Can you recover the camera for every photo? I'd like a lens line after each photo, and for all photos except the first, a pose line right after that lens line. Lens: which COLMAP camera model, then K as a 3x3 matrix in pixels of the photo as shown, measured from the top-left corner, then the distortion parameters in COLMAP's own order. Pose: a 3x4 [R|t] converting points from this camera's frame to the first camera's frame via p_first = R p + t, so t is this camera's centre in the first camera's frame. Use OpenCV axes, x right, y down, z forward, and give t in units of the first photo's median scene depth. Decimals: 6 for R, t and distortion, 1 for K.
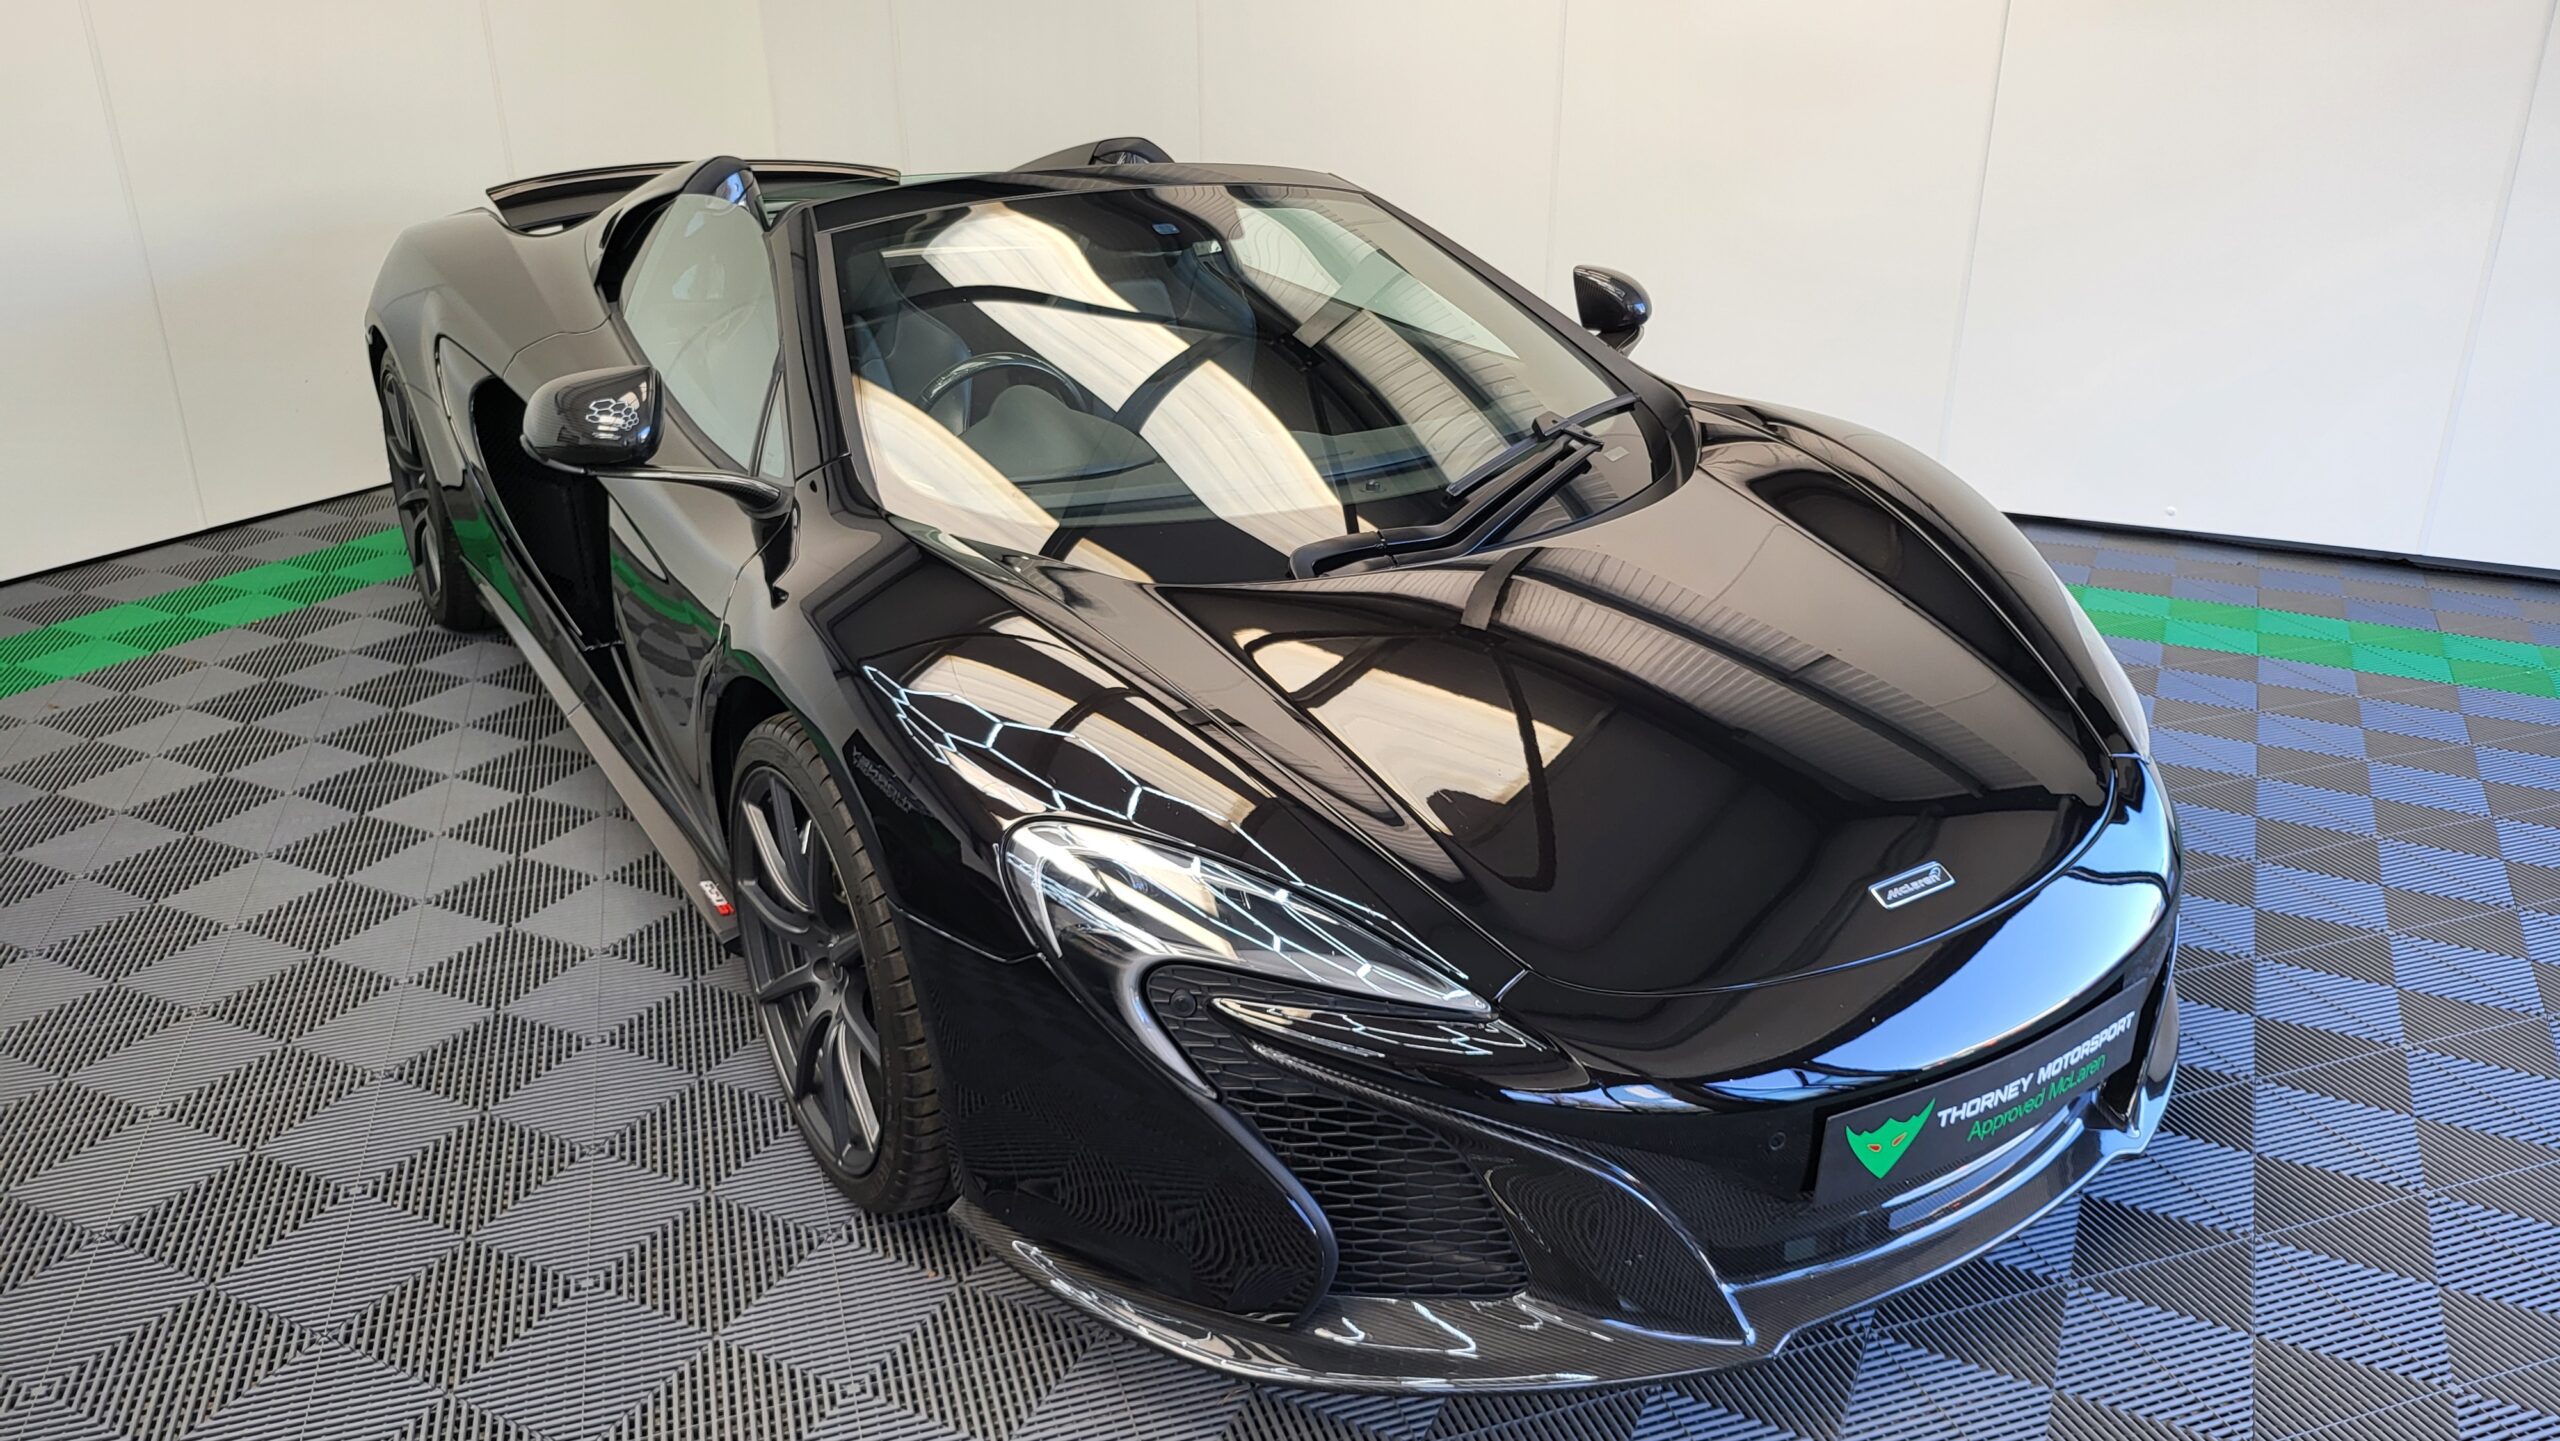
lens RADIAL K [[1804.1, 0, 1278.9], [0, 1804.1, 715.7], [0, 0, 1]] dist [0.050667, -0.043377]
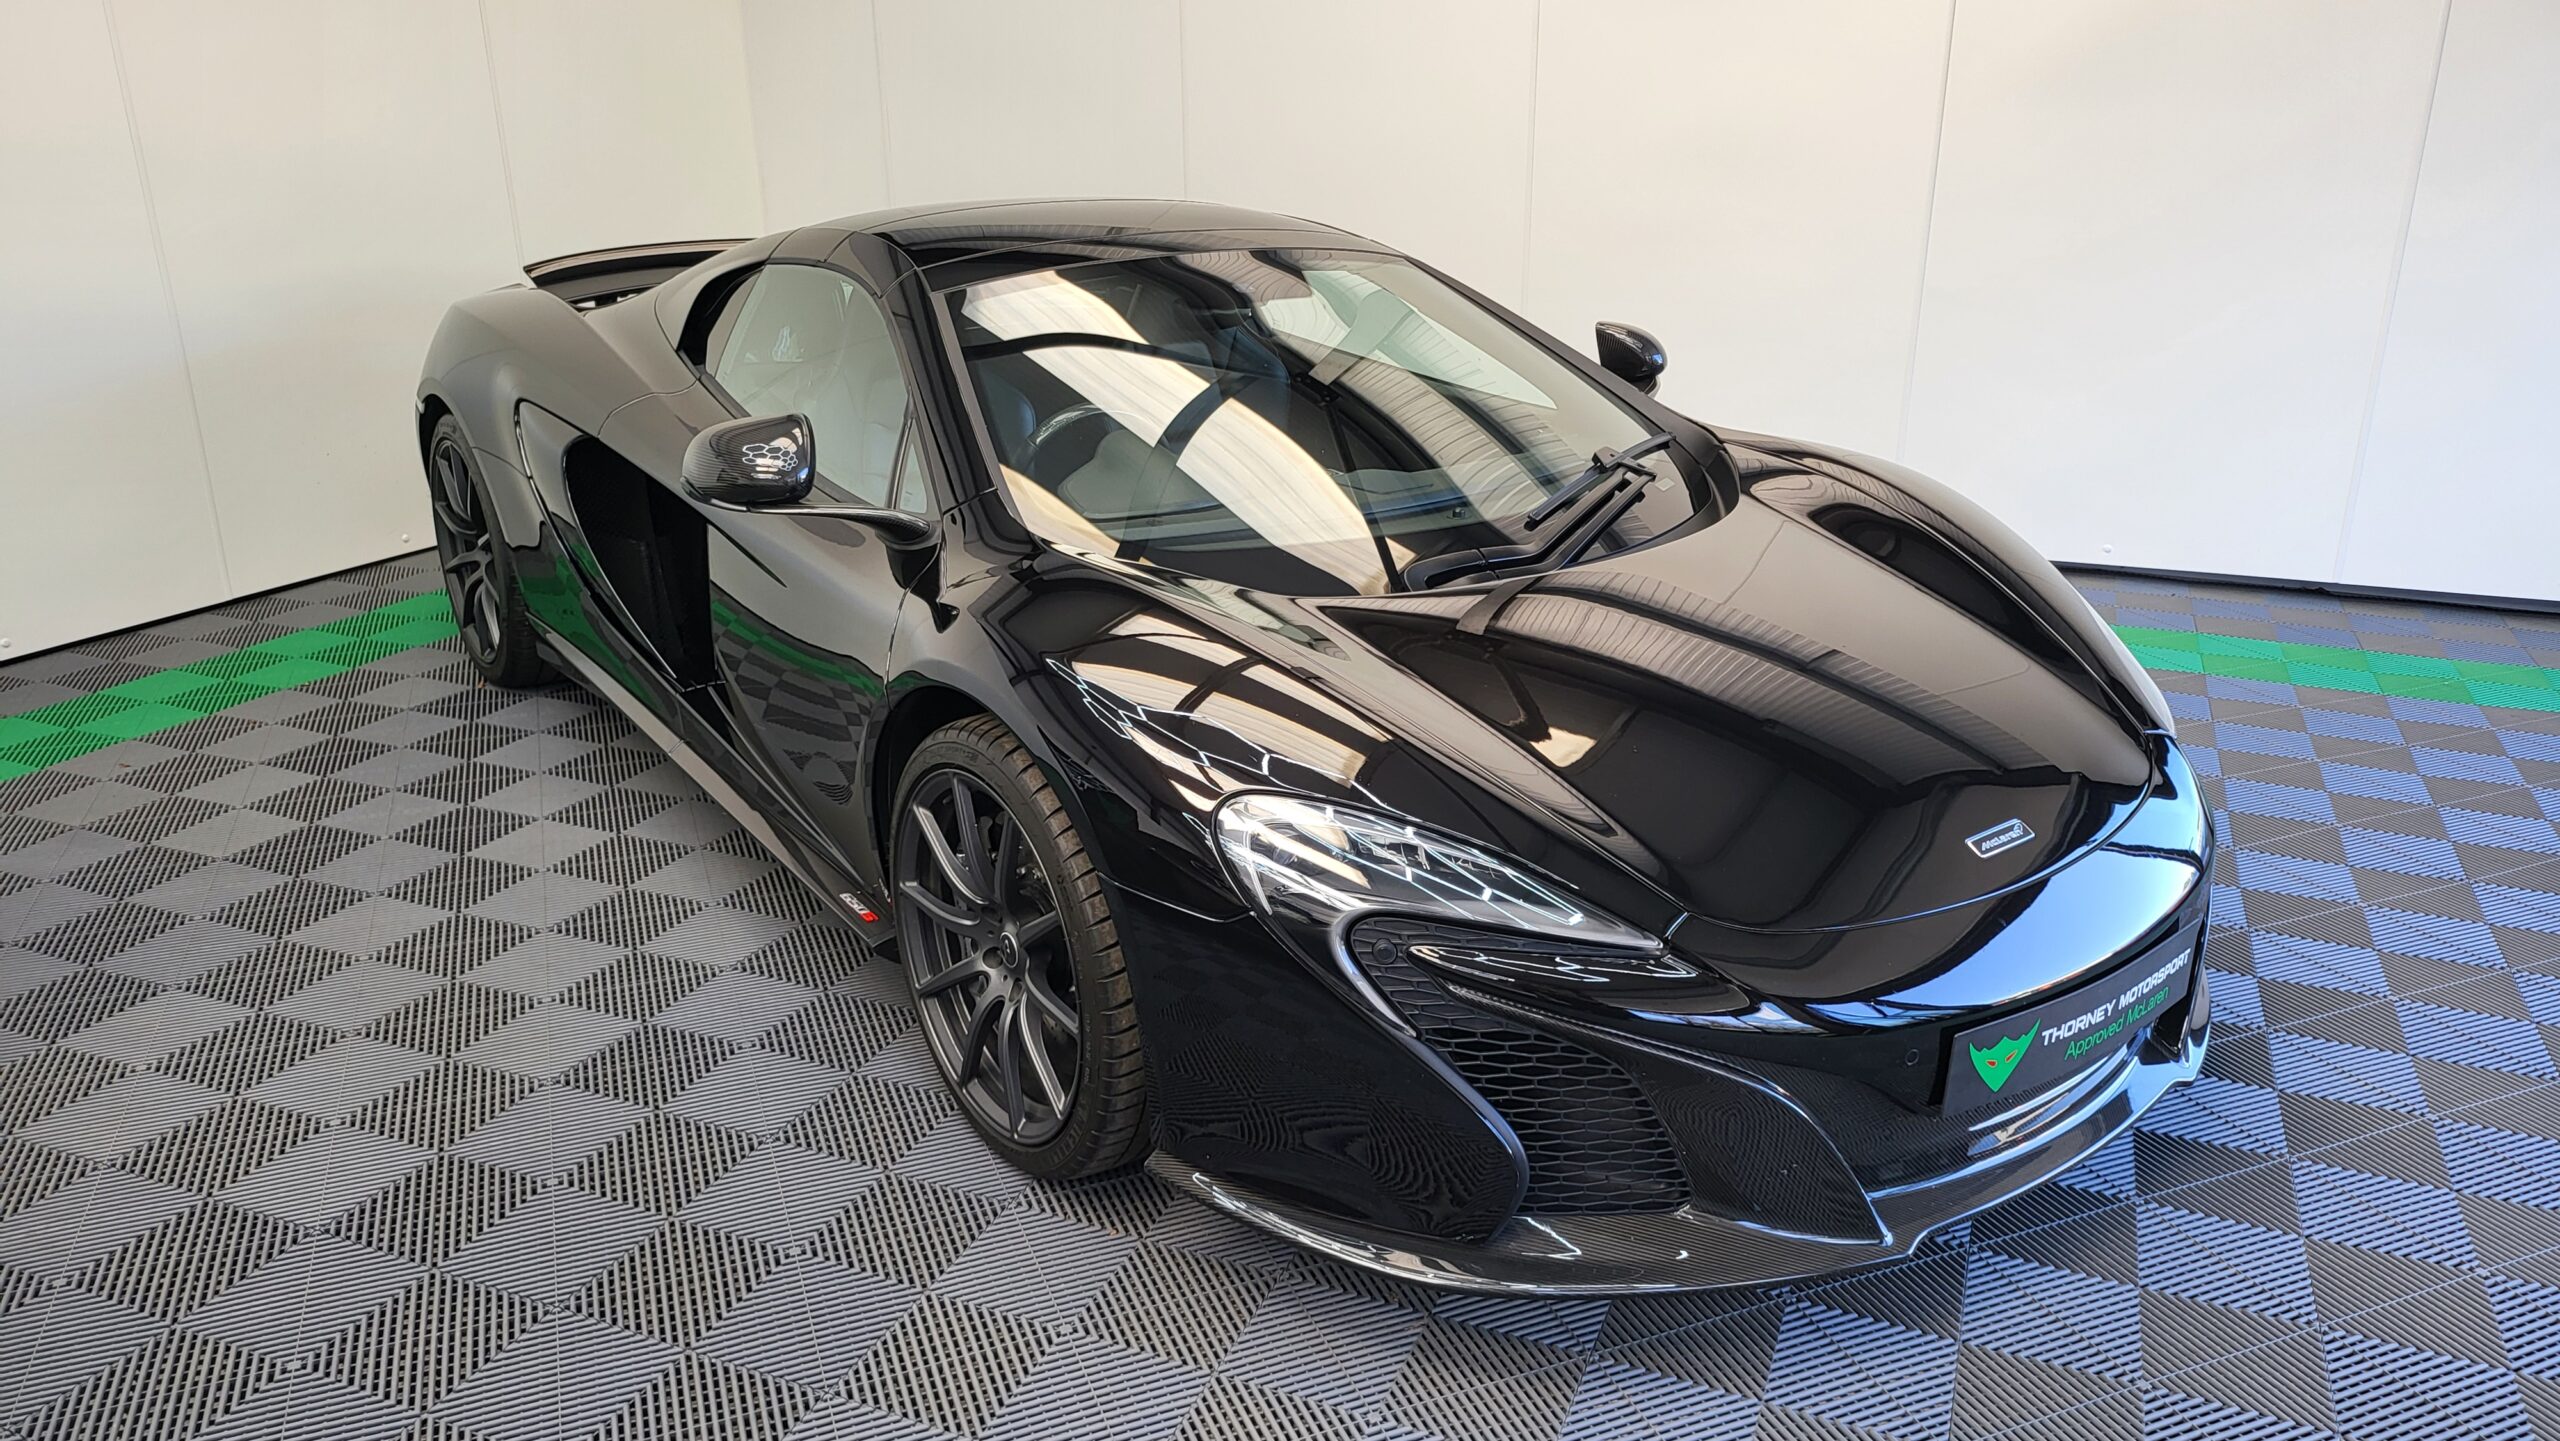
lens RADIAL K [[1789.0, 0, 1289.0], [0, 1789.0, 714.2], [0, 0, 1]] dist [0.070046, -0.061781]
pose [[0.997939, -0.022177, 0.060220, -0.110375], [0.024895, 0.998687, -0.044769, 0.037791], [-0.059148, 0.046176, 0.997181, -0.071087]]
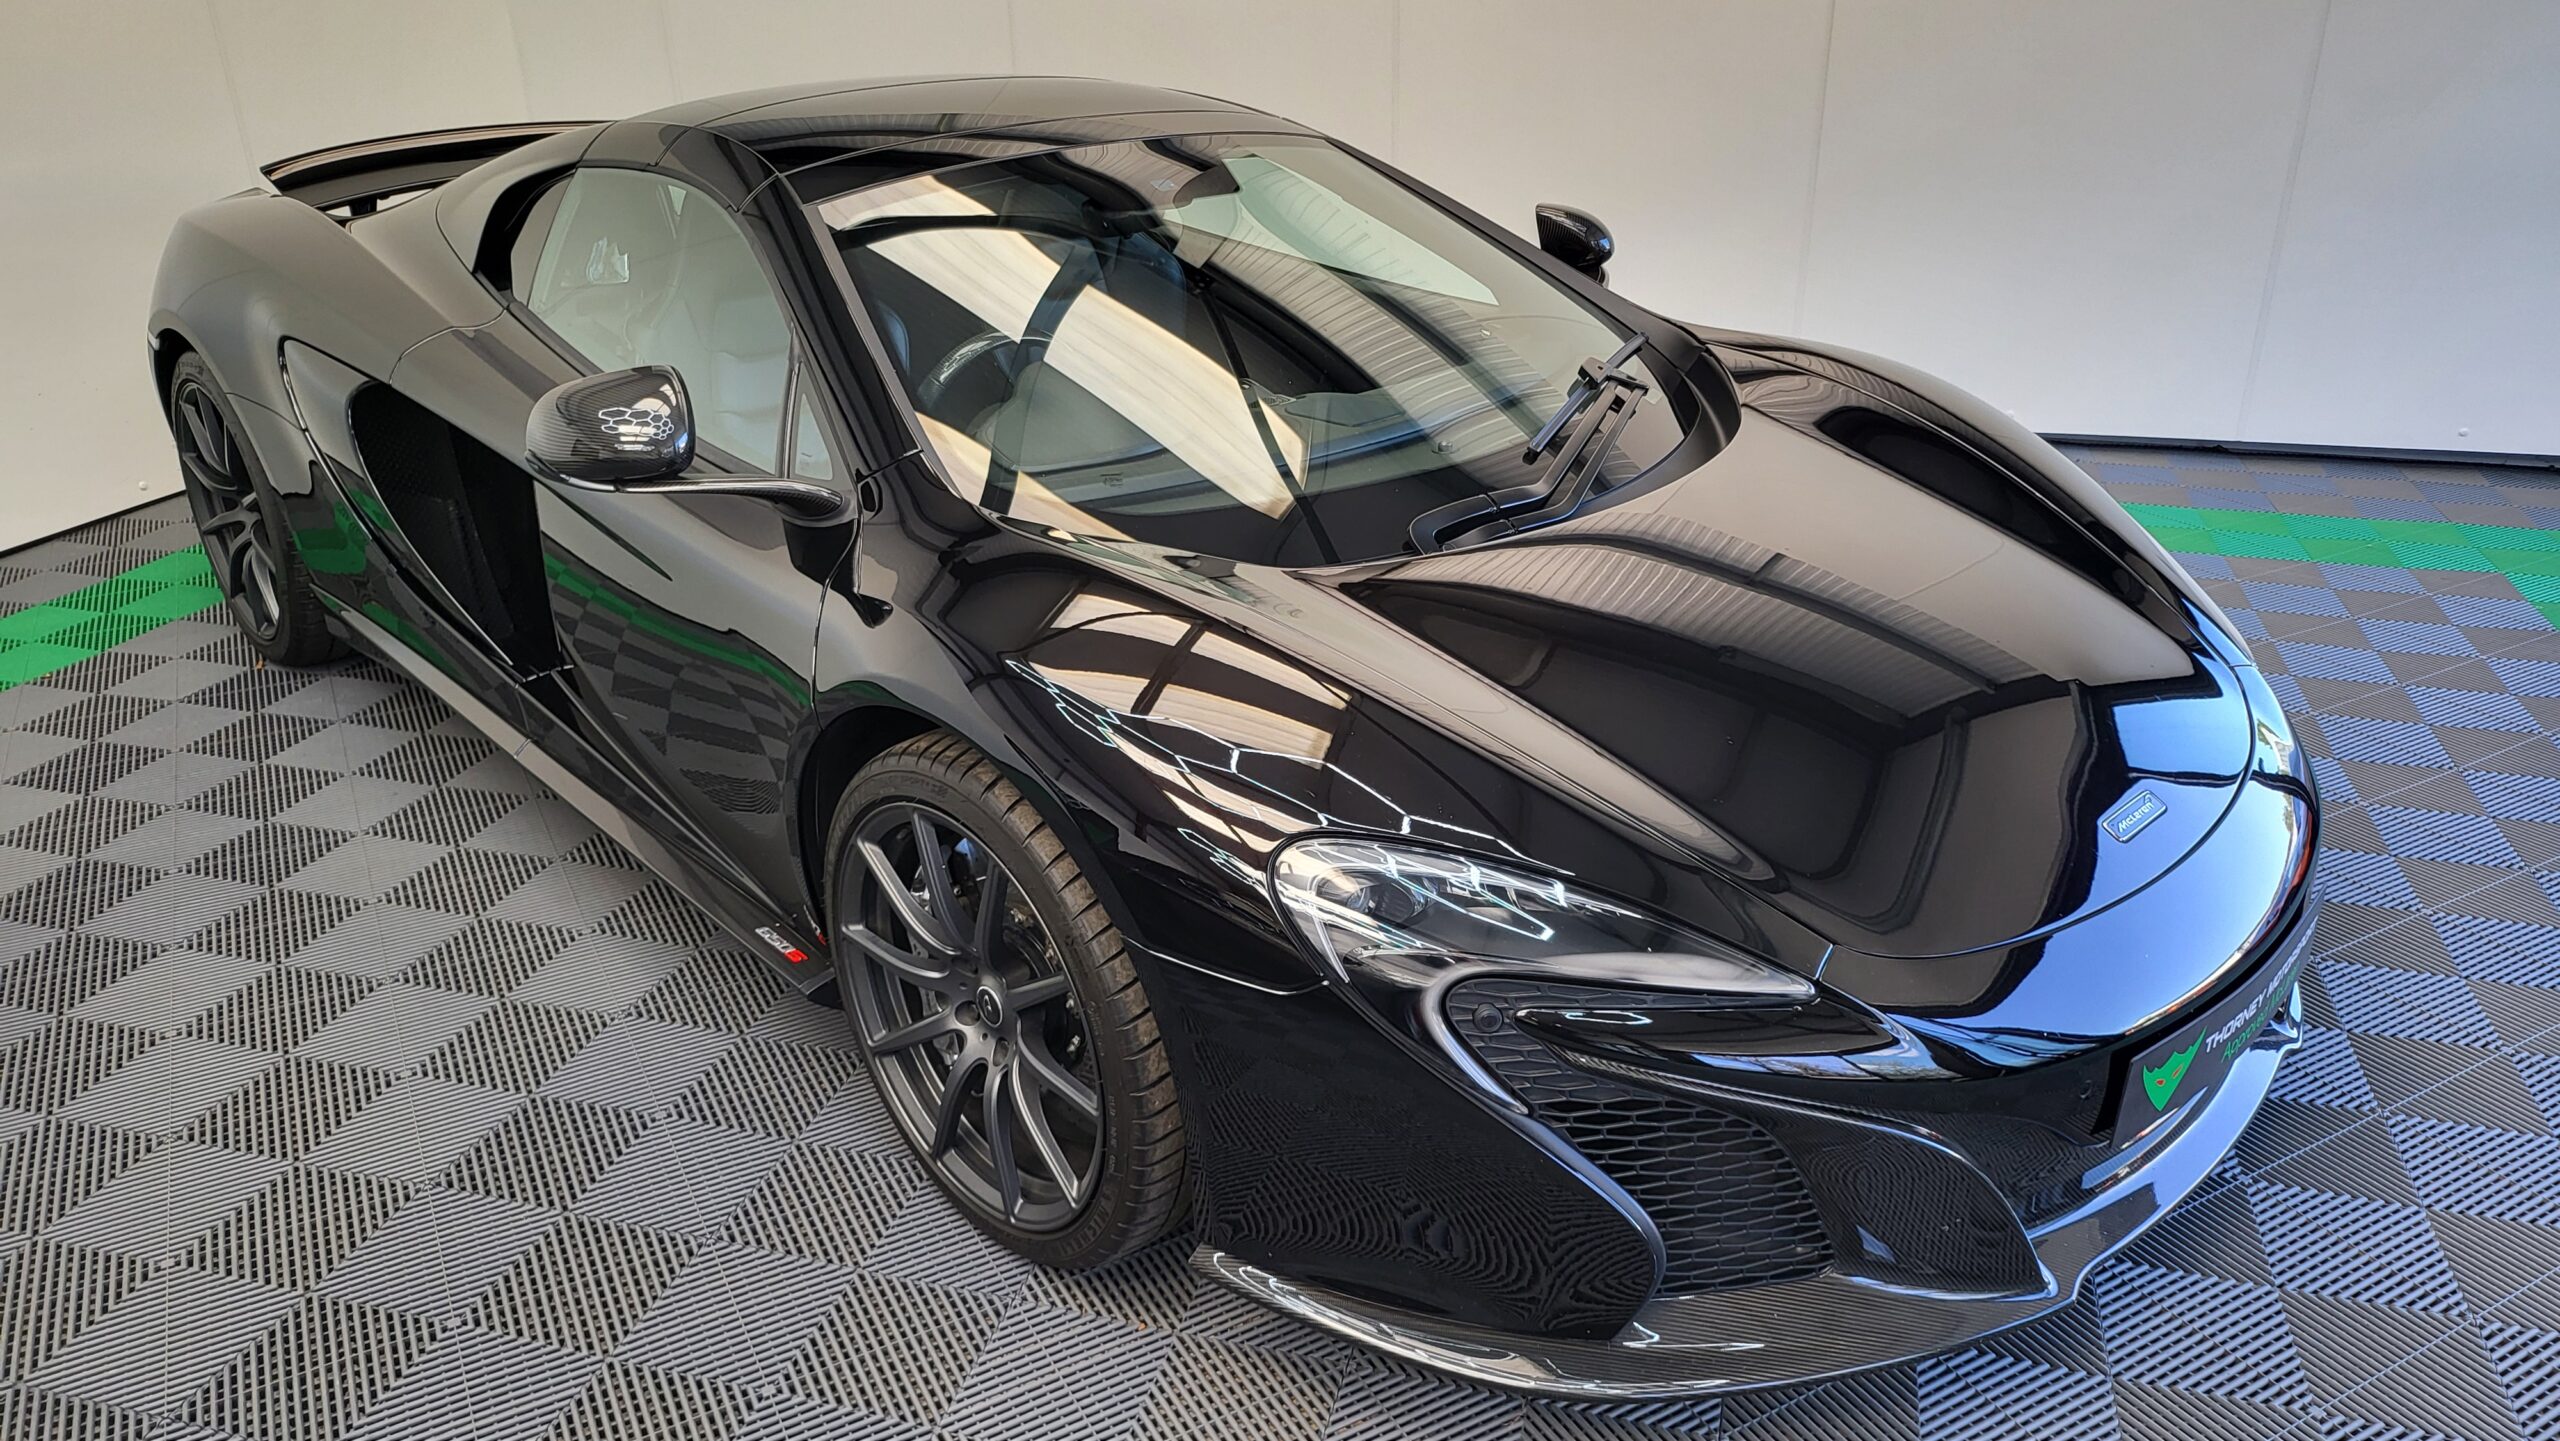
lens RADIAL K [[1796.1, 0, 1280.0], [0, 1796.1, 720.5], [0, 0, 1]] dist [0.055406, -0.045592]
pose [[0.982980, -0.088254, 0.161127, -0.186058], [0.082599, 0.995719, 0.041479, -0.026871], [-0.164098, -0.027464, 0.986062, 0.061154]]
